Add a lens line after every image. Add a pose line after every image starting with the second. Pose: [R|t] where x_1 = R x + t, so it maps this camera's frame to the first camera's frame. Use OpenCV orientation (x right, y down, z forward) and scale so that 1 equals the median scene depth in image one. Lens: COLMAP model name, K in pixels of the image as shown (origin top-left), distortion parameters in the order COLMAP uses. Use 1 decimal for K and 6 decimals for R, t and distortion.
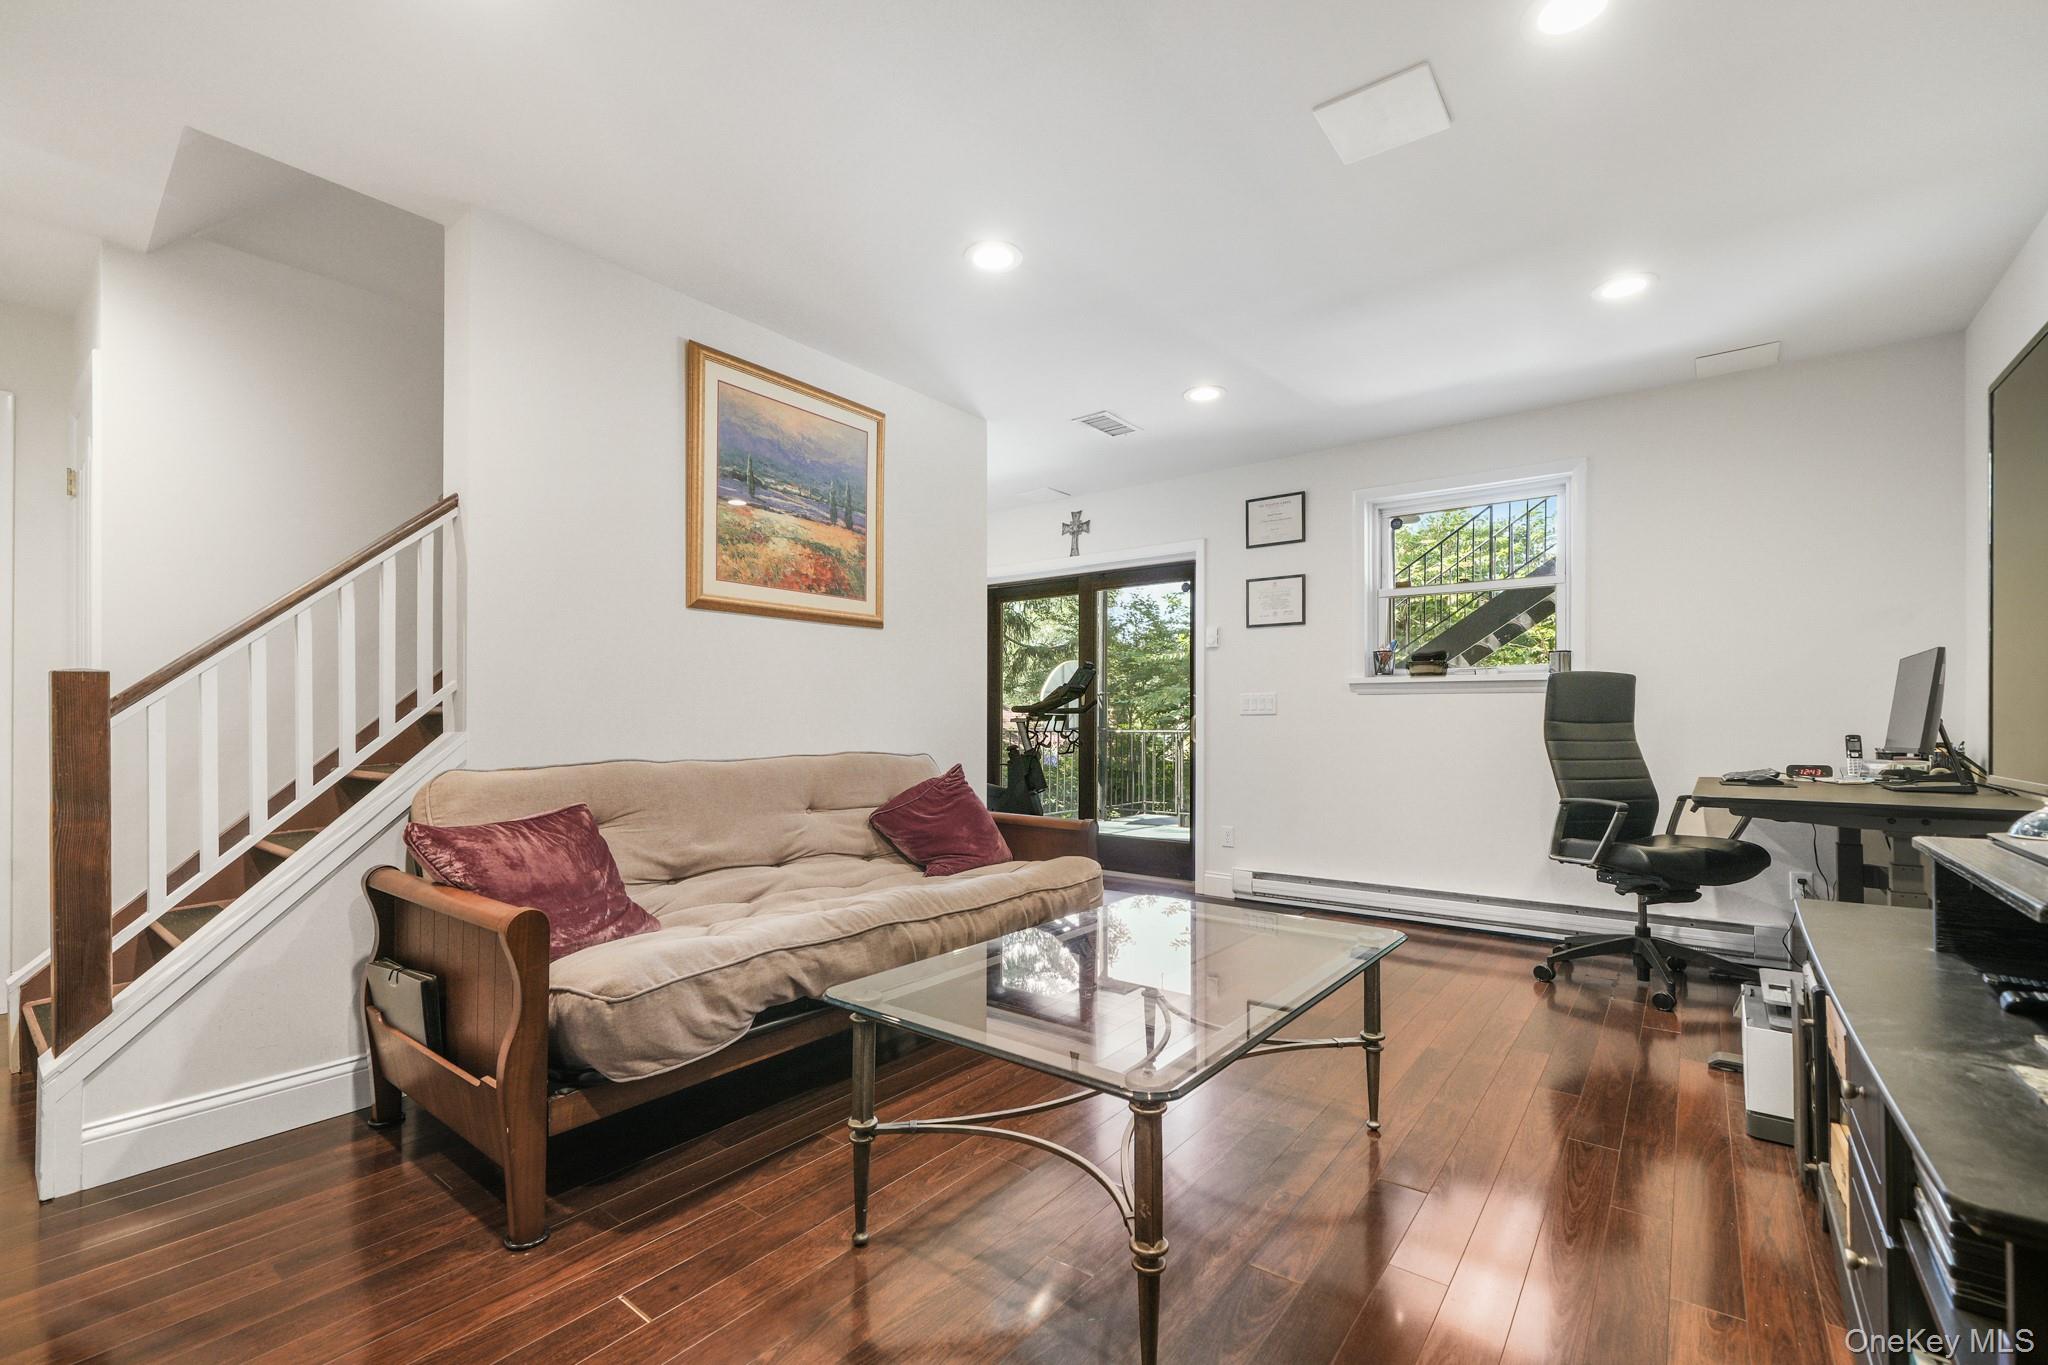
lens RADIAL K [[871.0, 0, 1015.5], [0, 871.0, 714.1], [0, 0, 1]] dist [-0.000535, 0.000336]
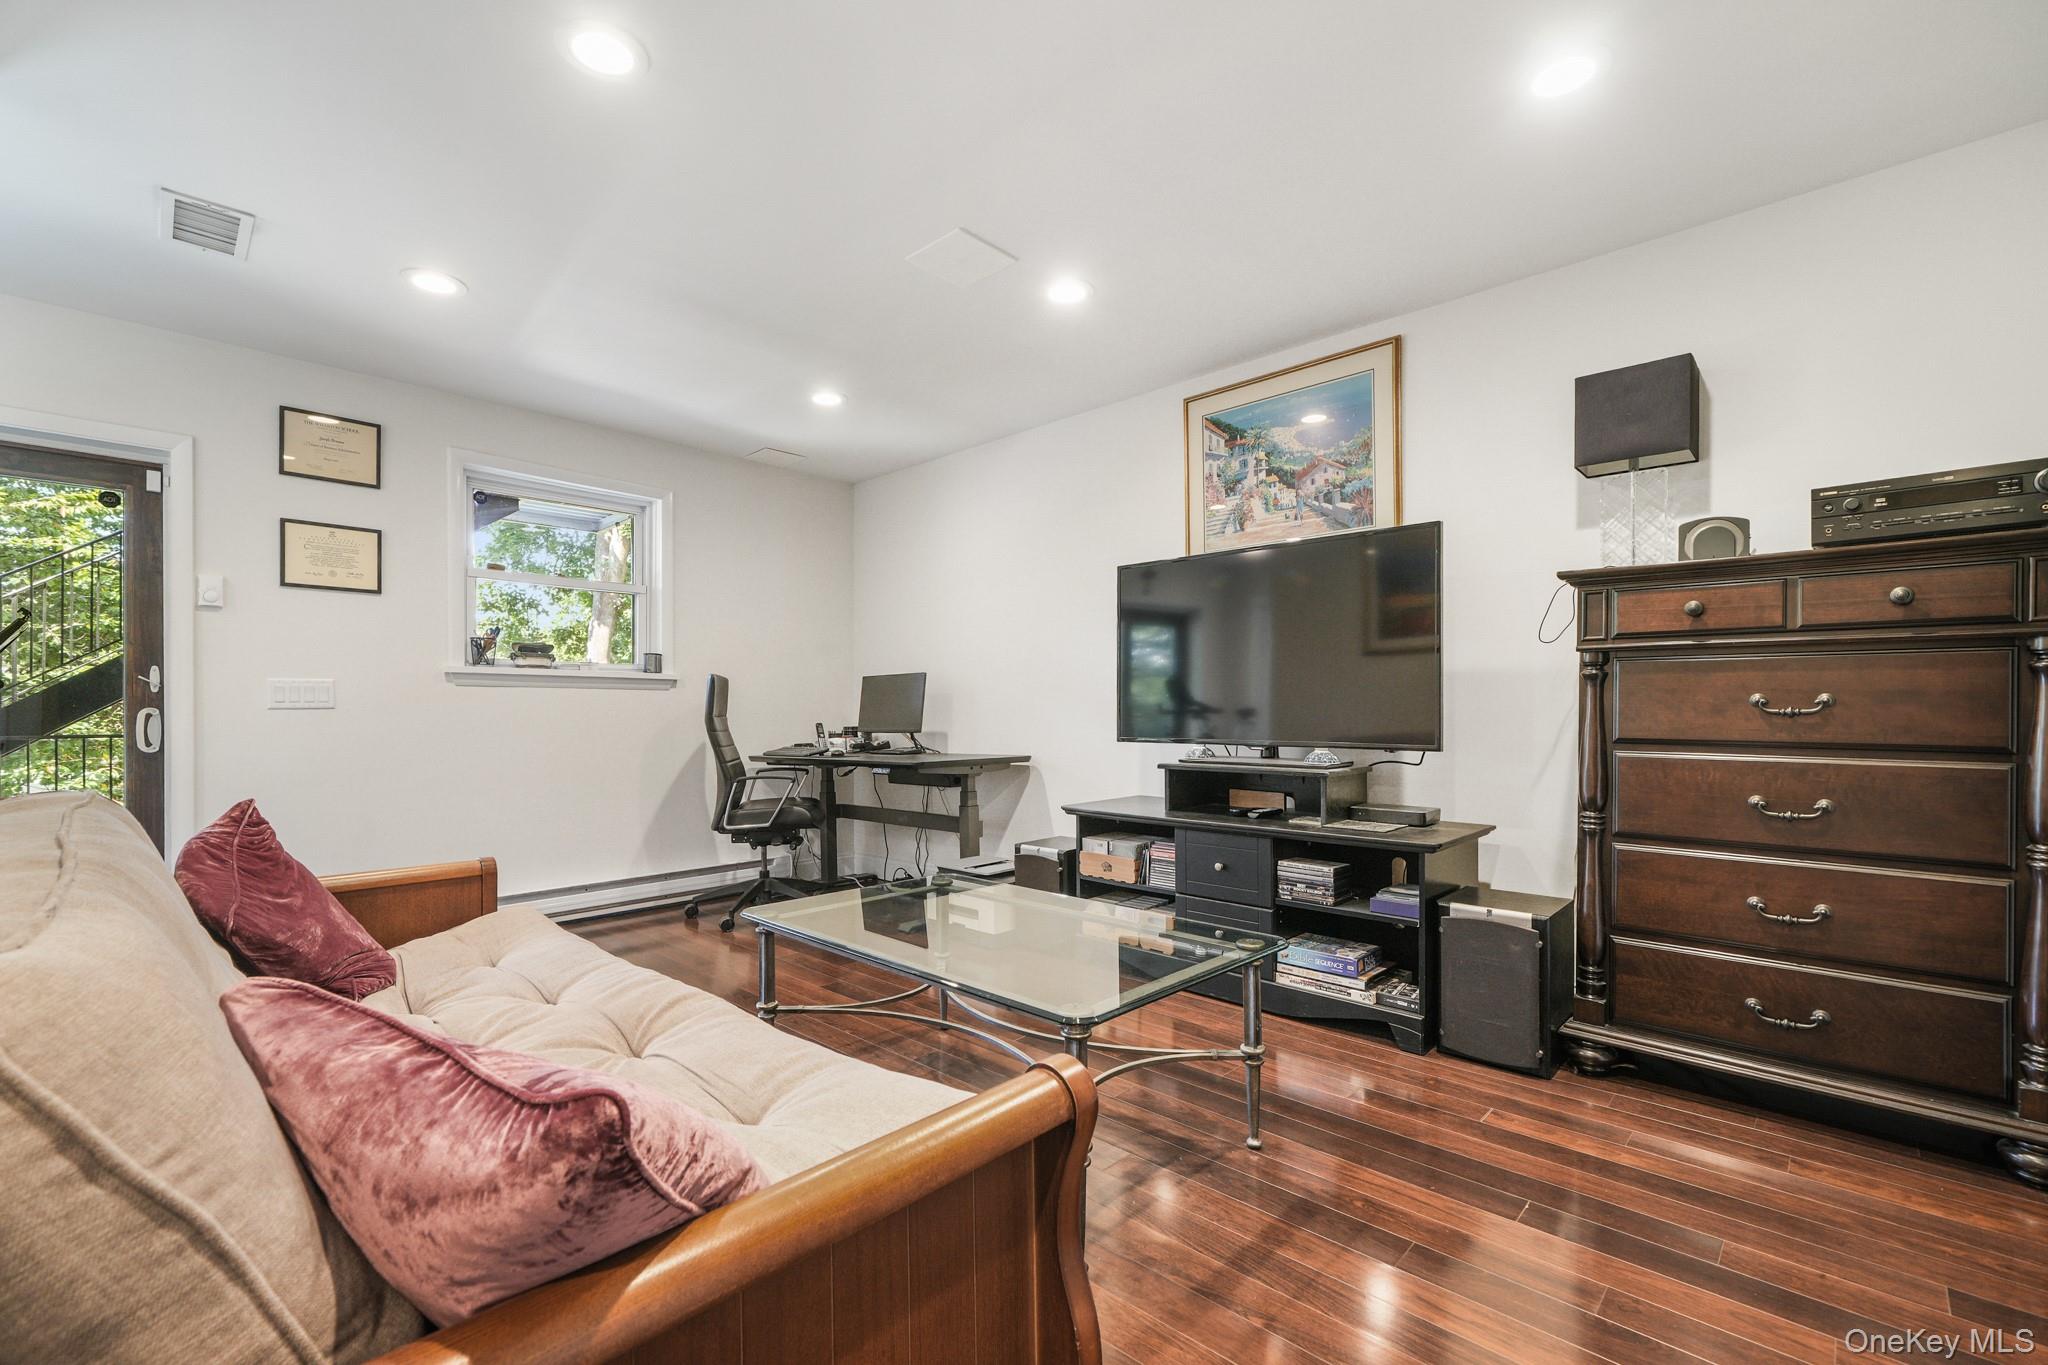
lens RADIAL K [[871.0, 0, 1021.5], [0, 871.0, 698.5], [0, 0, 1]] dist [-0.000535, 0.000336]
pose [[0.096709, 0.013229, 0.995225, -0.413697], [0.001059, 0.999910, -0.013394, 0.002624], [-0.995312, 0.002349, 0.096686, 0.363346]]
